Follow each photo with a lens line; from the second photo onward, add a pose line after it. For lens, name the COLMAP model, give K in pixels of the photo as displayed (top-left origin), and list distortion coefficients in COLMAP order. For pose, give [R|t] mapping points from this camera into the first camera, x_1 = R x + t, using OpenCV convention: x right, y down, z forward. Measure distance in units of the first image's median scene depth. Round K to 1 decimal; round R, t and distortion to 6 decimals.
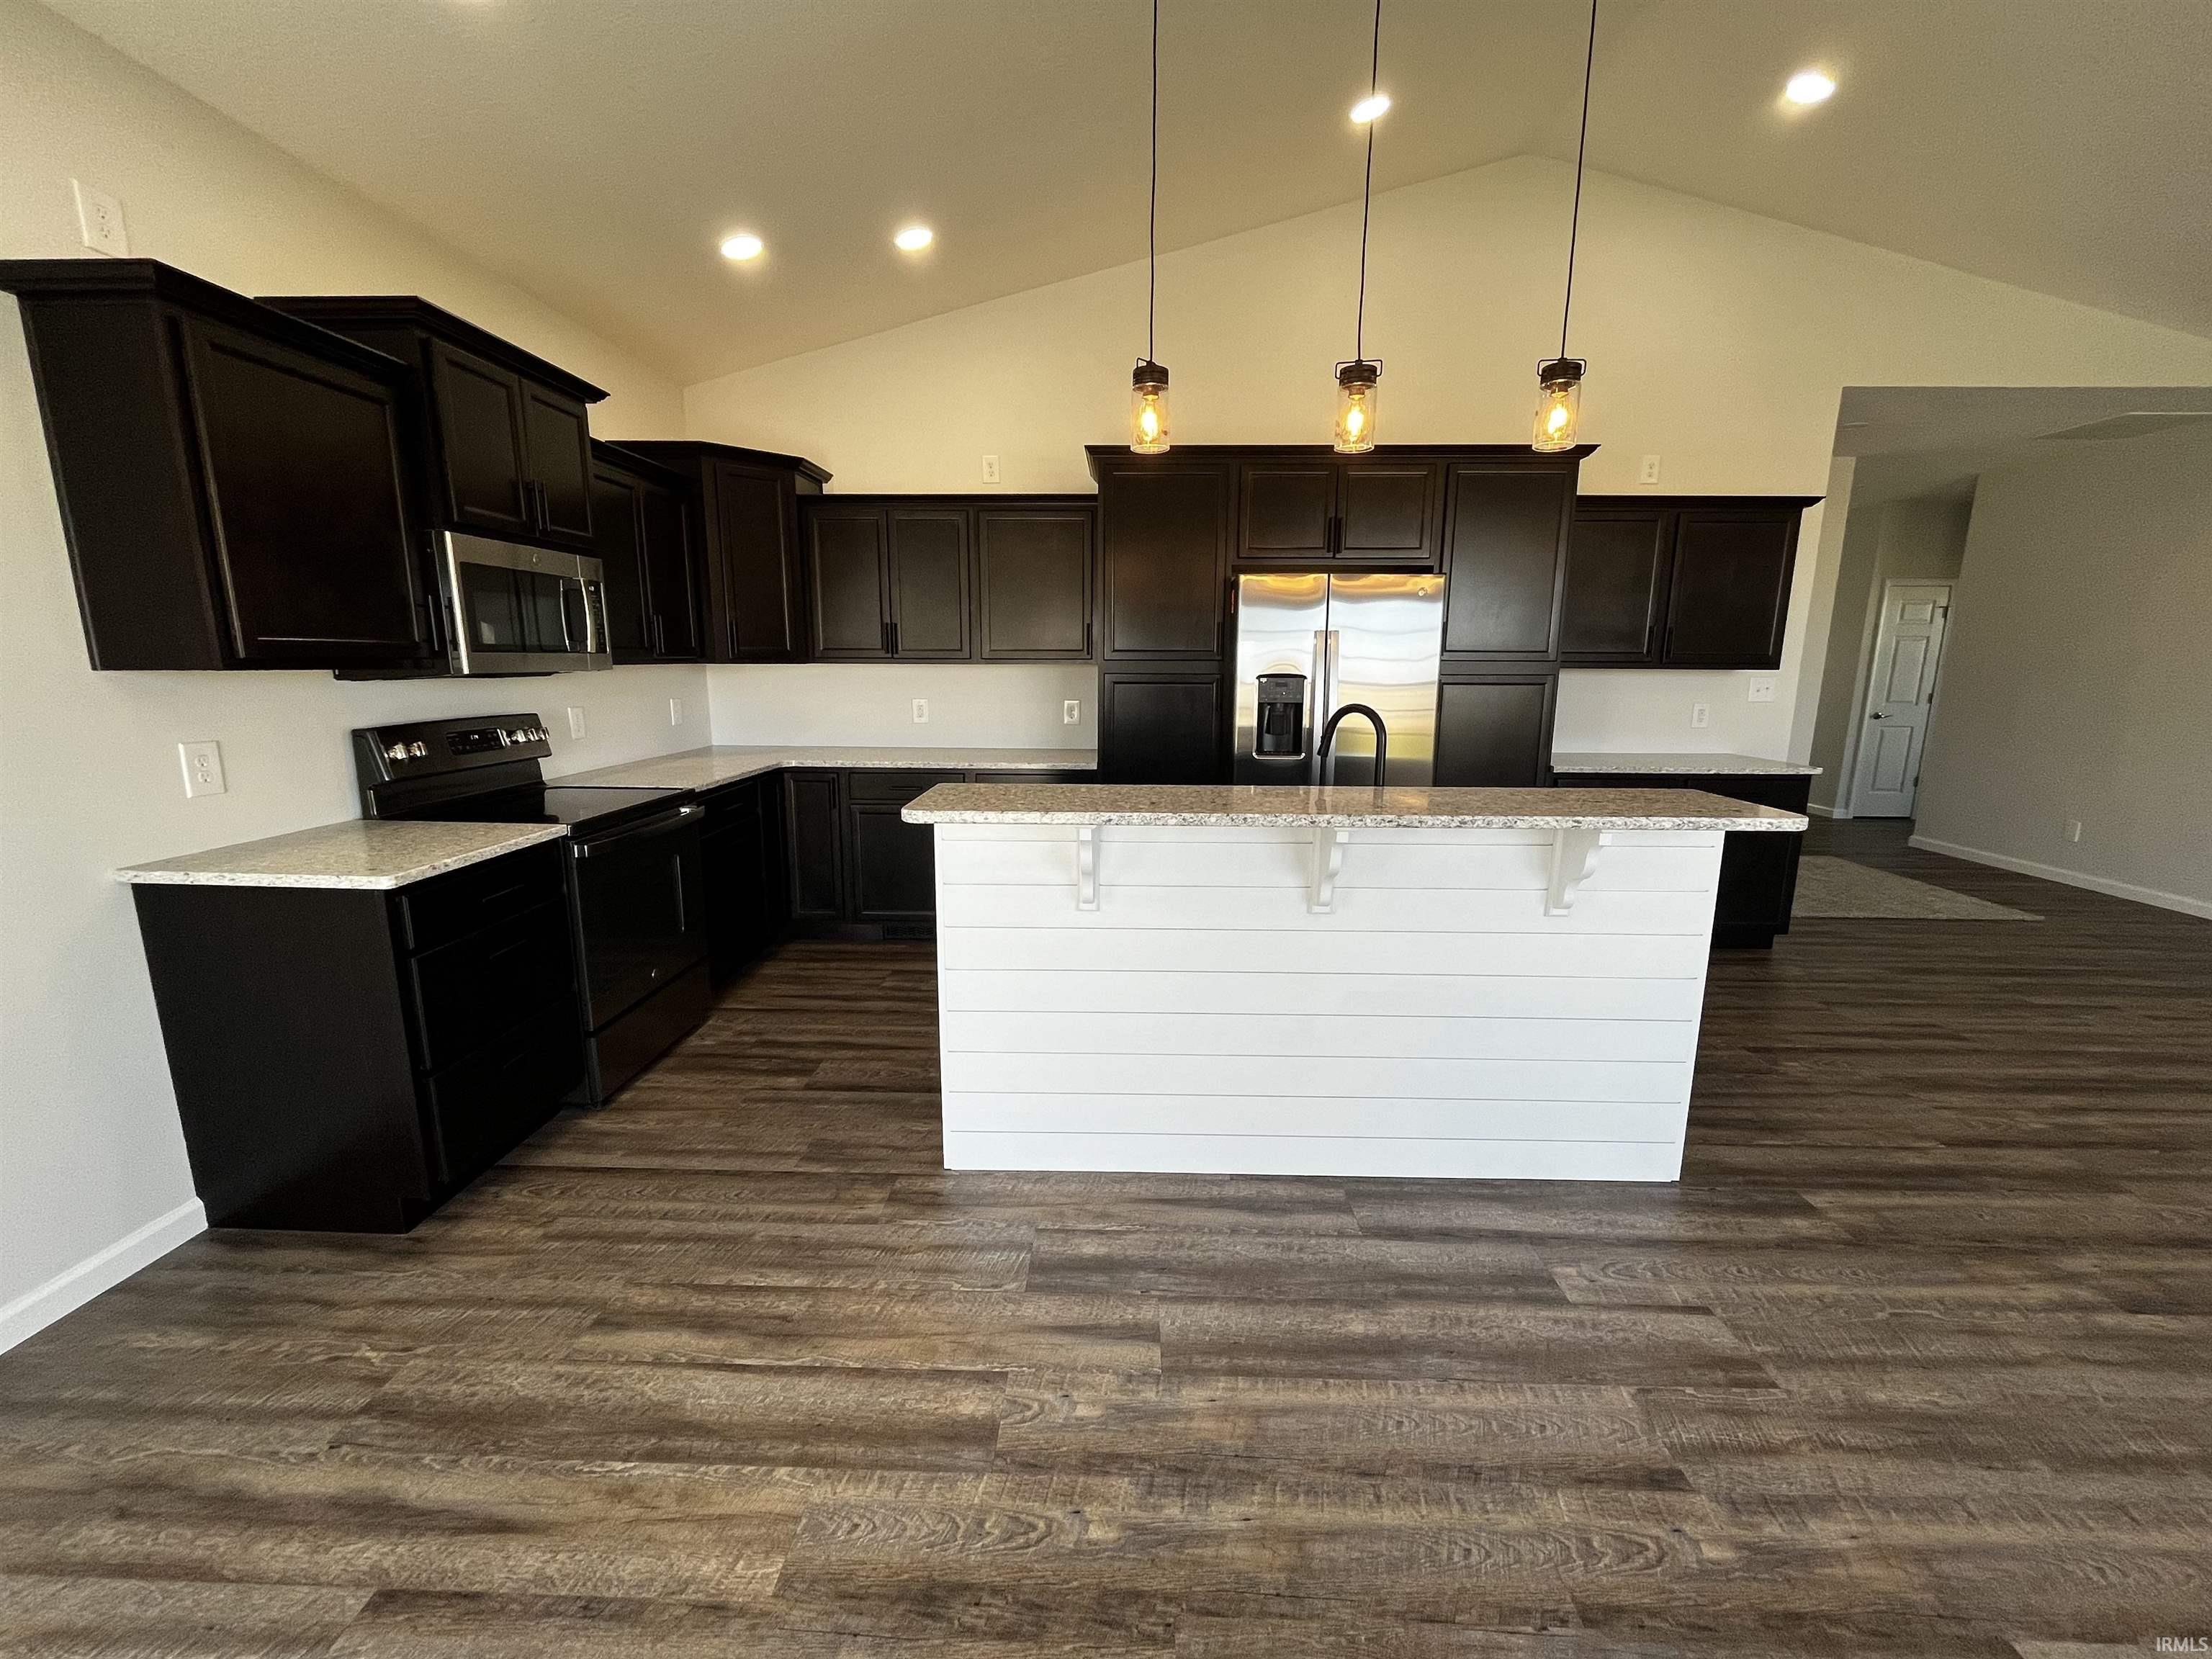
lens RADIAL K [[889.8, 0, 1102.7], [0, 889.8, 827.8], [0, 0, 1]] dist [-0.003293, -0.000014]
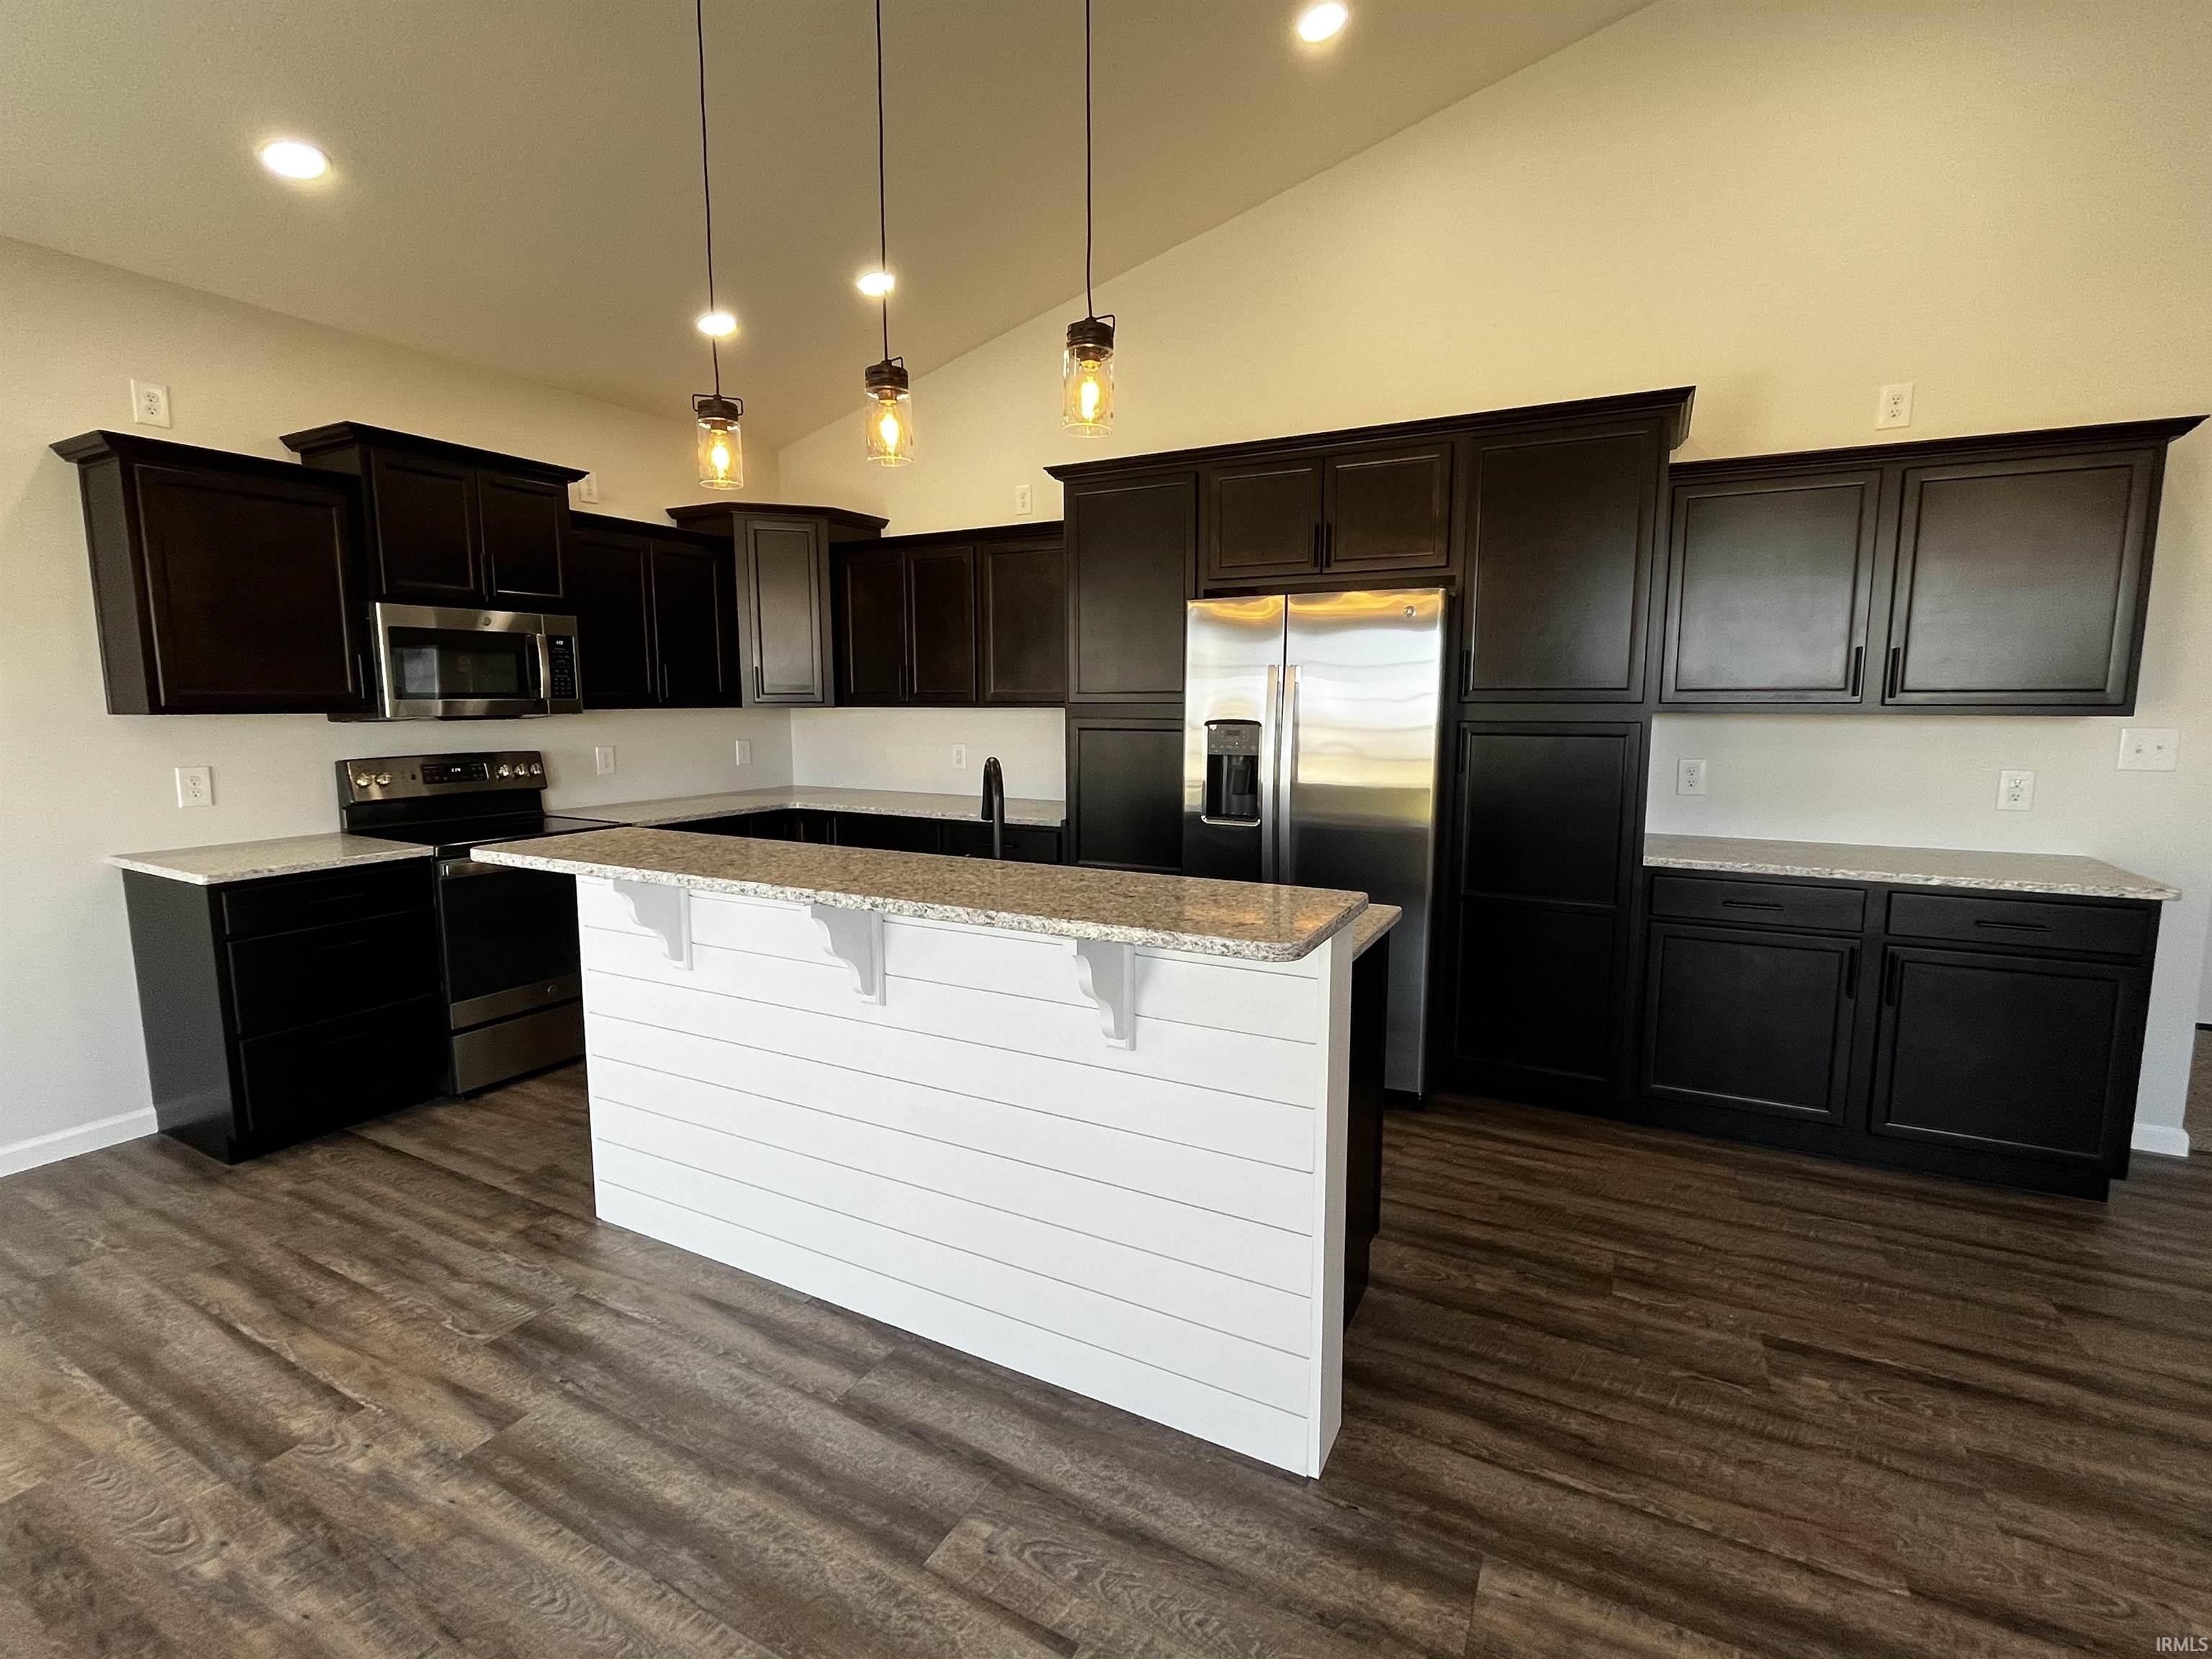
lens RADIAL K [[1012.2, 0, 1102.7], [0, 1012.2, 829.0], [0, 0, 1]] dist [-0.002907, -0.000168]
pose [[0.894888, 0.052711, -0.443166, 0.868446], [-0.079434, 0.995958, -0.041939, -0.046074], [0.439164, 0.072733, 0.895458, 0.230107]]
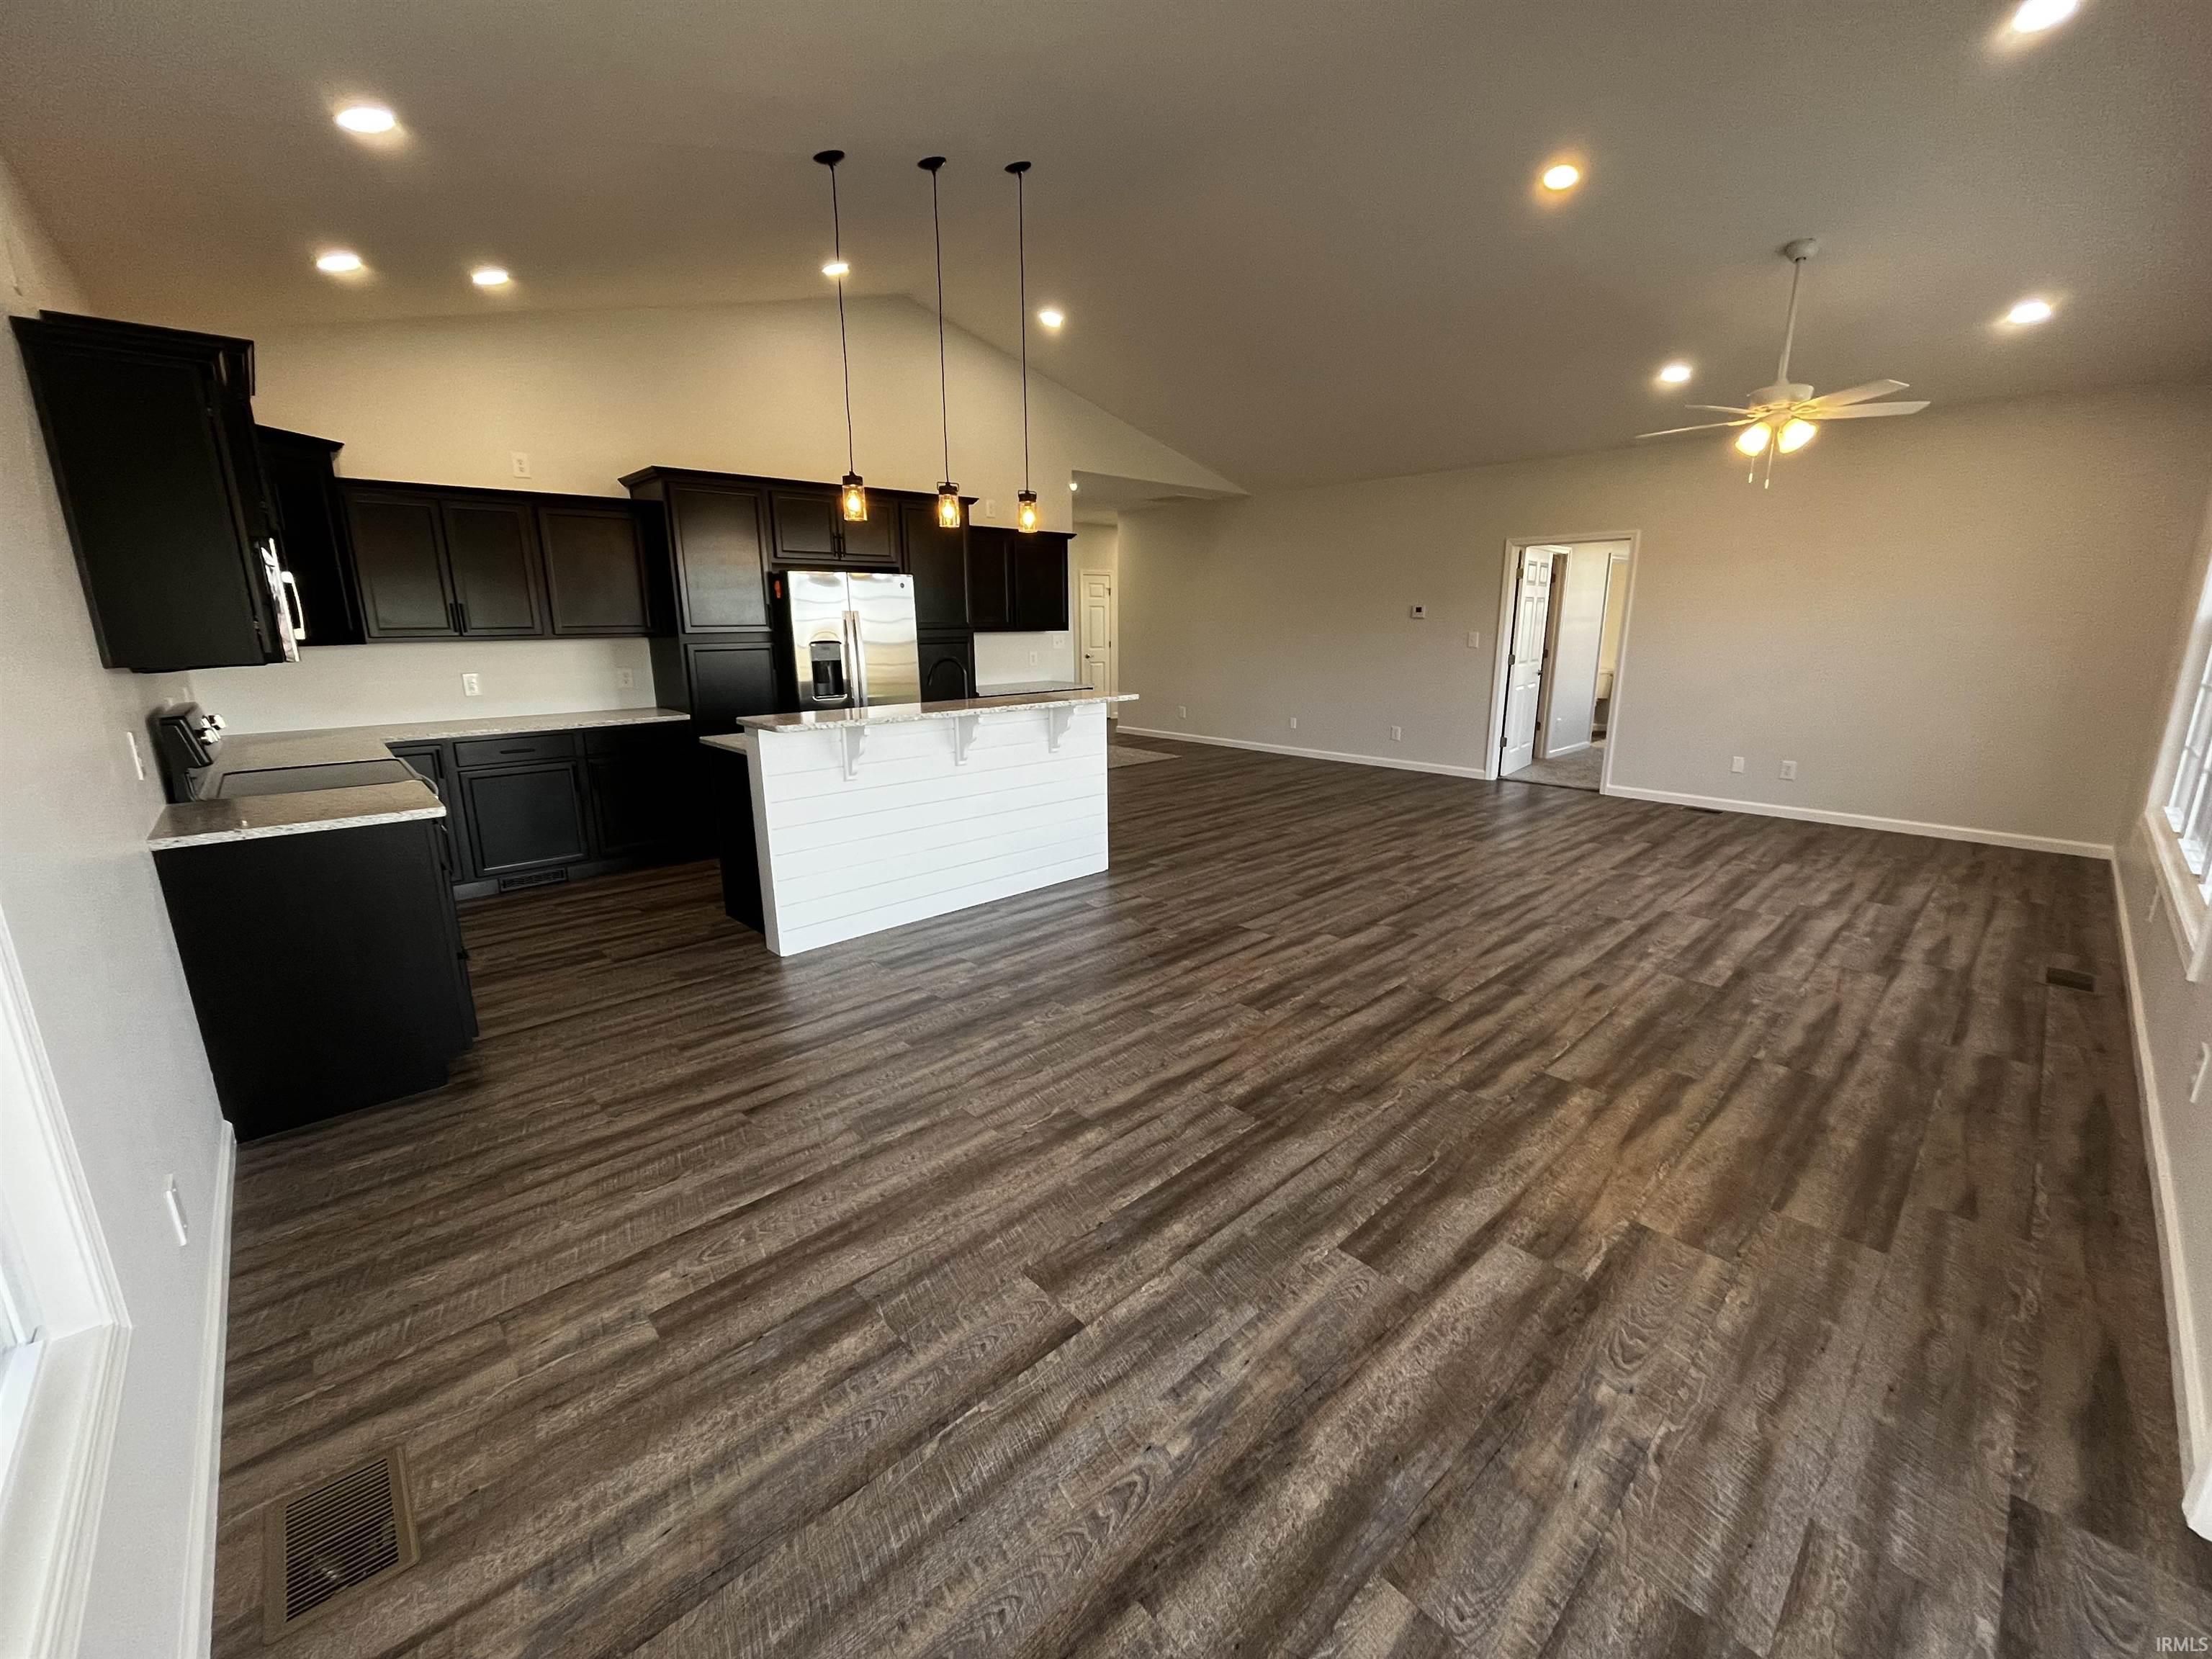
lens RADIAL K [[889.8, 0, 1102.7], [0, 889.8, 827.8], [0, 0, 1]] dist [-0.003293, -0.000014]
pose [[0.711294, -0.171130, 0.681745, -0.891768], [0.142326, 0.984884, 0.098728, 0.084746], [-0.688335, 0.026806, 0.724898, -0.620790]]
